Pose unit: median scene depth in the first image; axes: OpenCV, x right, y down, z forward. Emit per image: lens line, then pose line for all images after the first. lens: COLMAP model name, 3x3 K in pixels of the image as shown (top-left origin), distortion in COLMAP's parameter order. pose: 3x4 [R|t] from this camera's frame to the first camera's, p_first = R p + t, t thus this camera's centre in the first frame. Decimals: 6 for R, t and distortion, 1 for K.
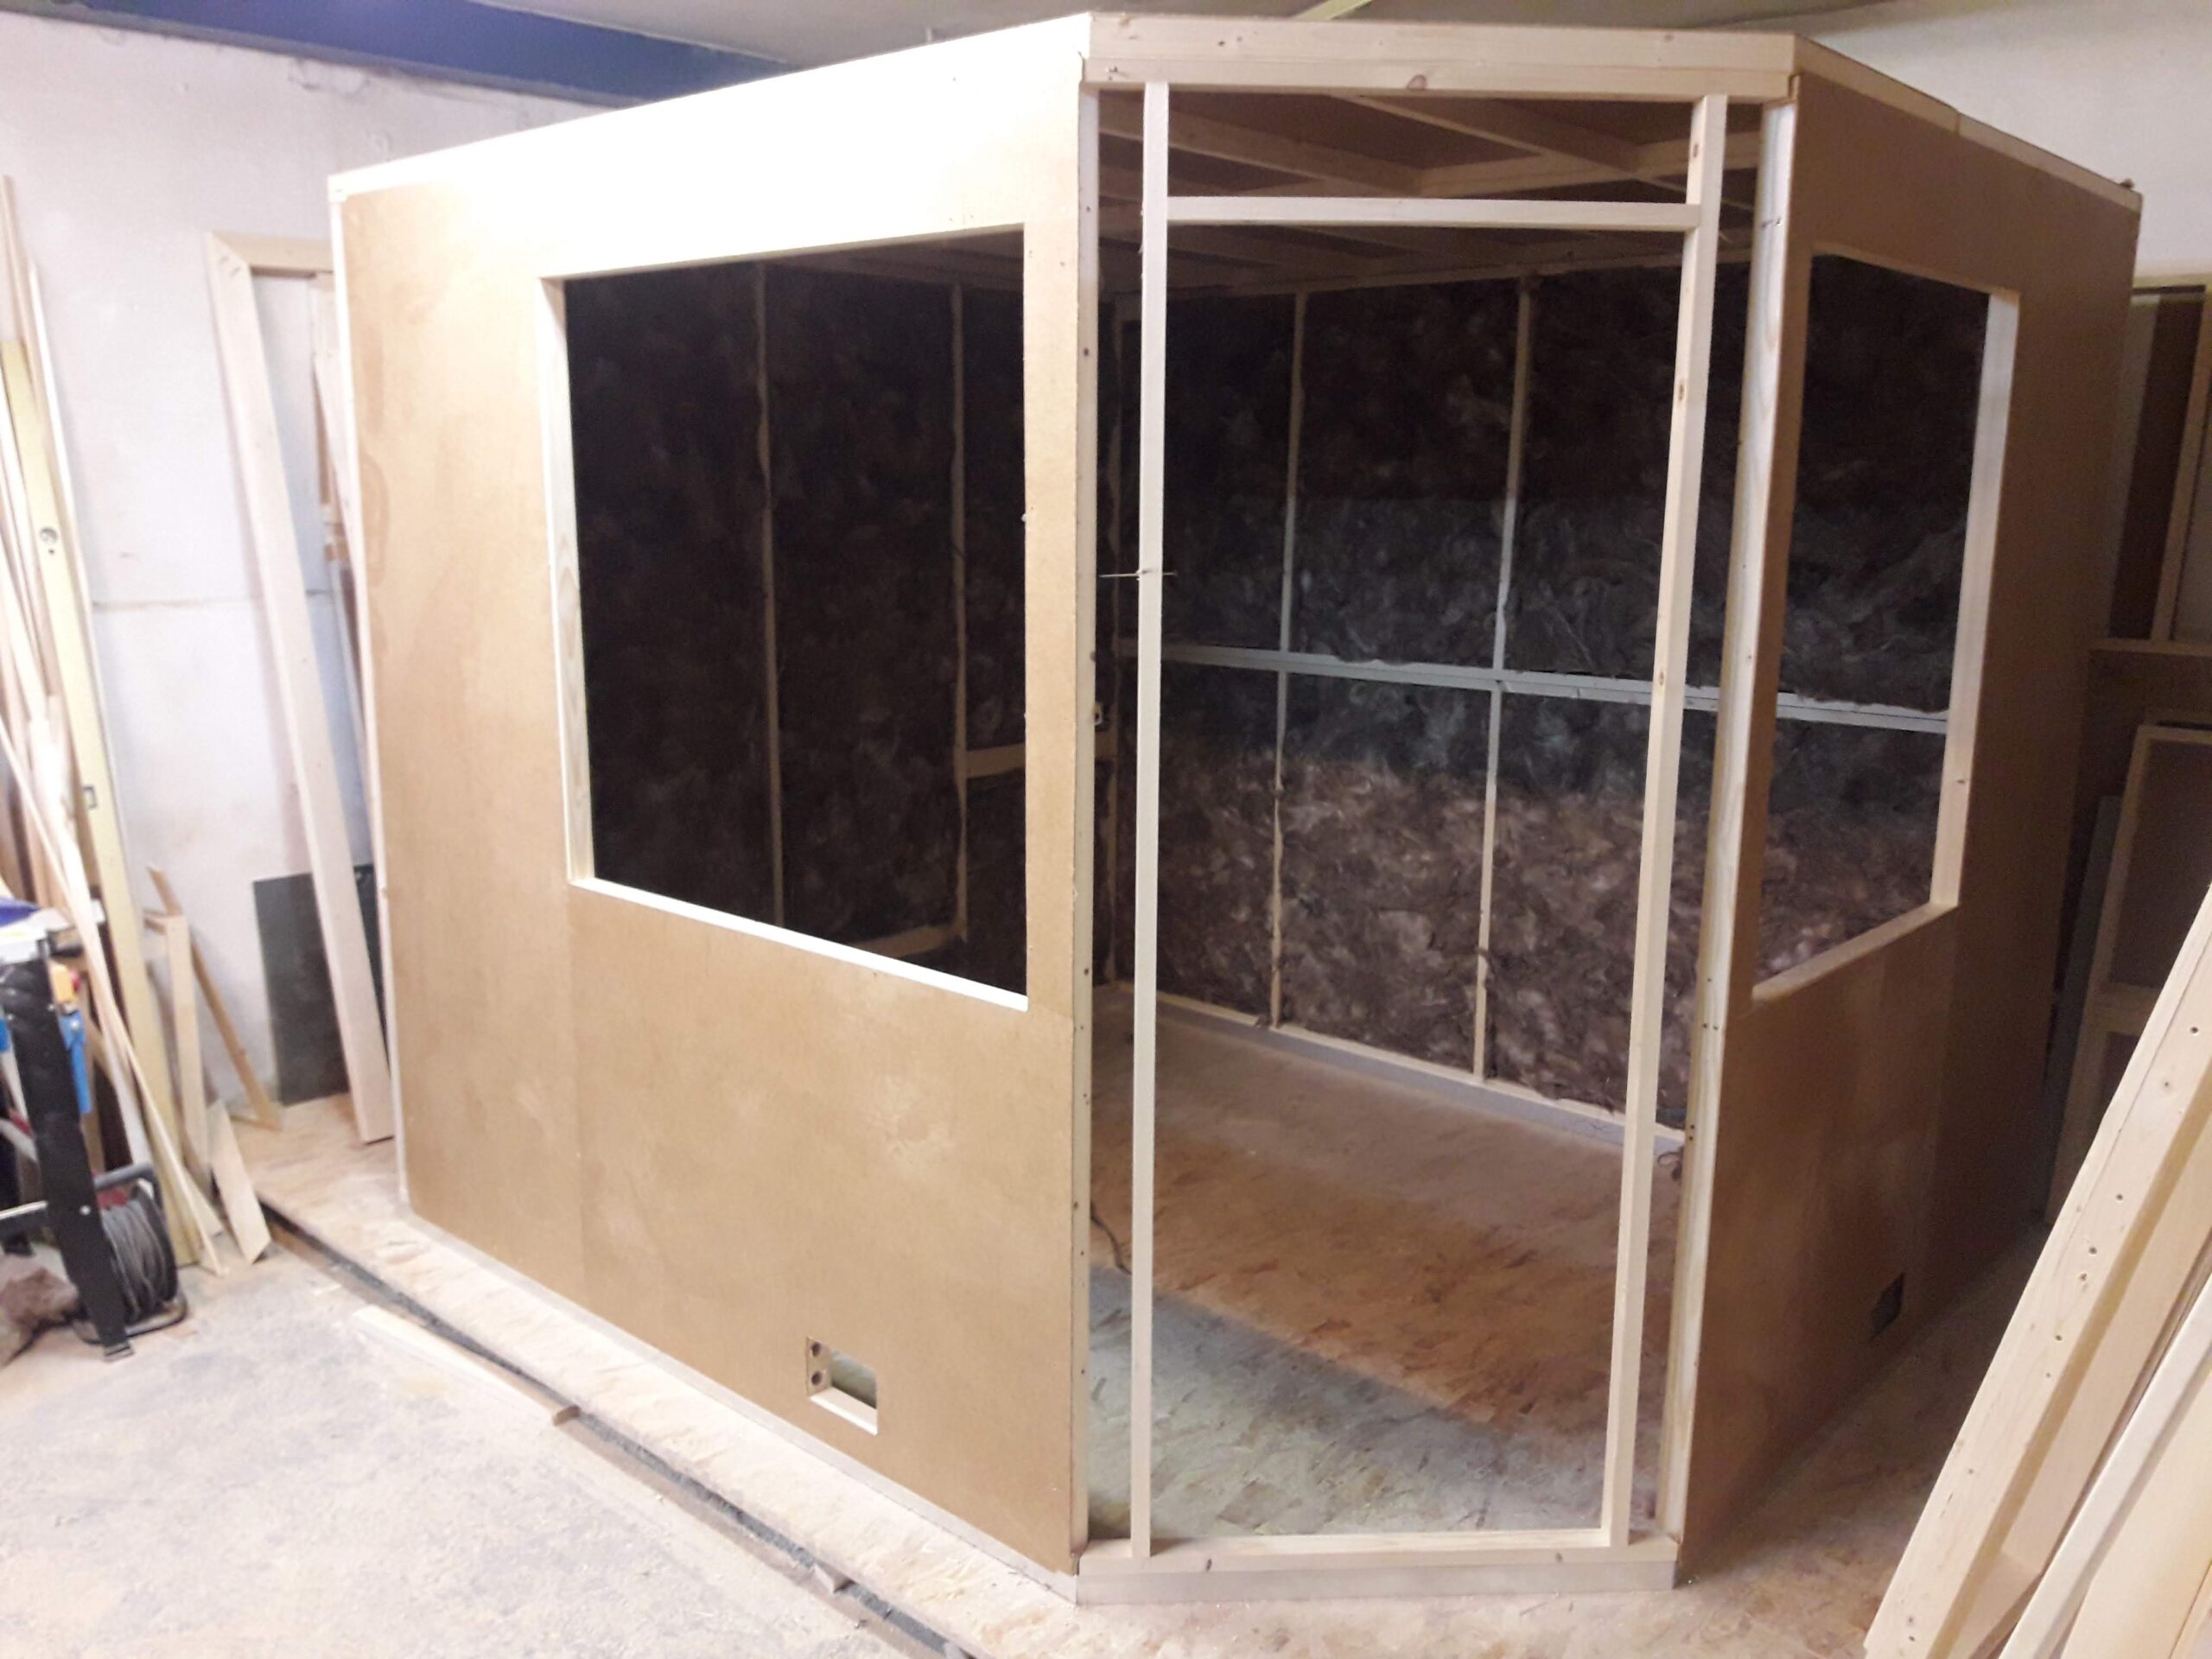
lens RADIAL K [[1814.4, 0, 1105.5], [0, 1814.4, 829.6], [0, 0, 1]] dist [-0.034091, -0.012032]
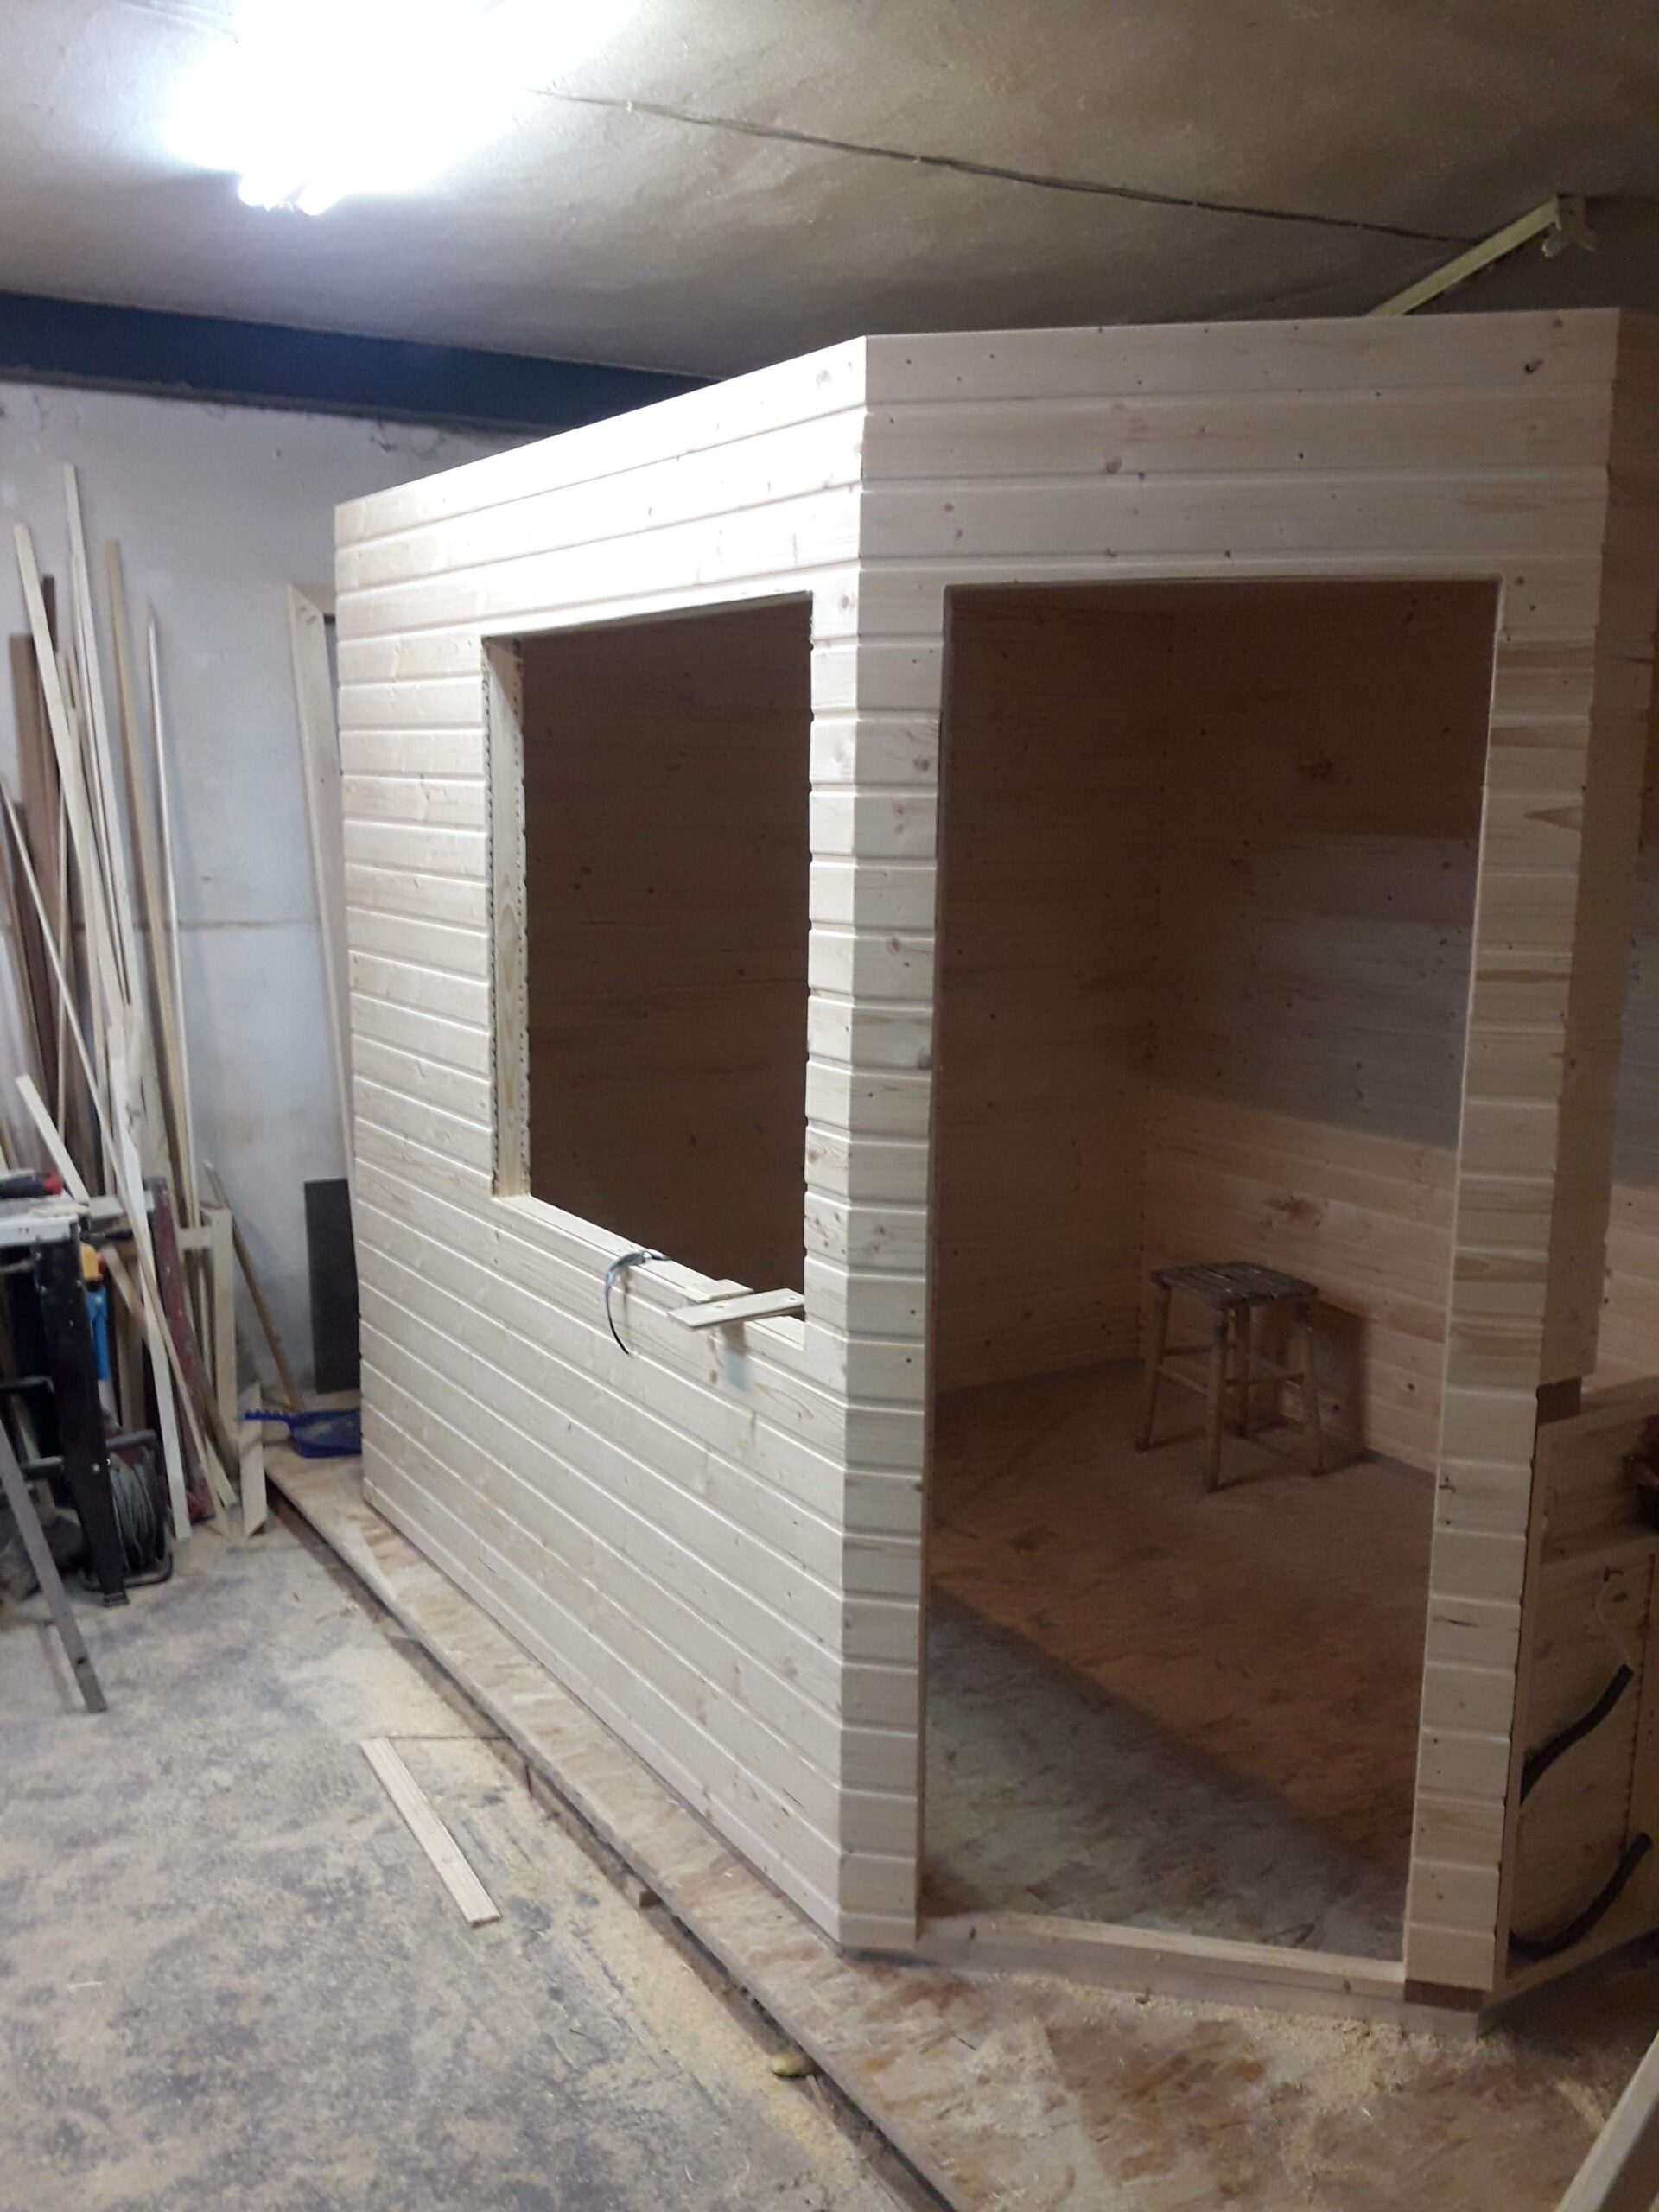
lens RADIAL K [[1965.7, 0, 829.8], [0, 1965.7, 1099.0], [0, 0, 1]] dist [-0.013705, -0.003863]
pose [[0.957812, 0.044508, -0.283929, 0.197864], [-0.054096, 0.998197, -0.026013, -0.009202], [0.282260, 0.040275, 0.958492, -0.048238]]
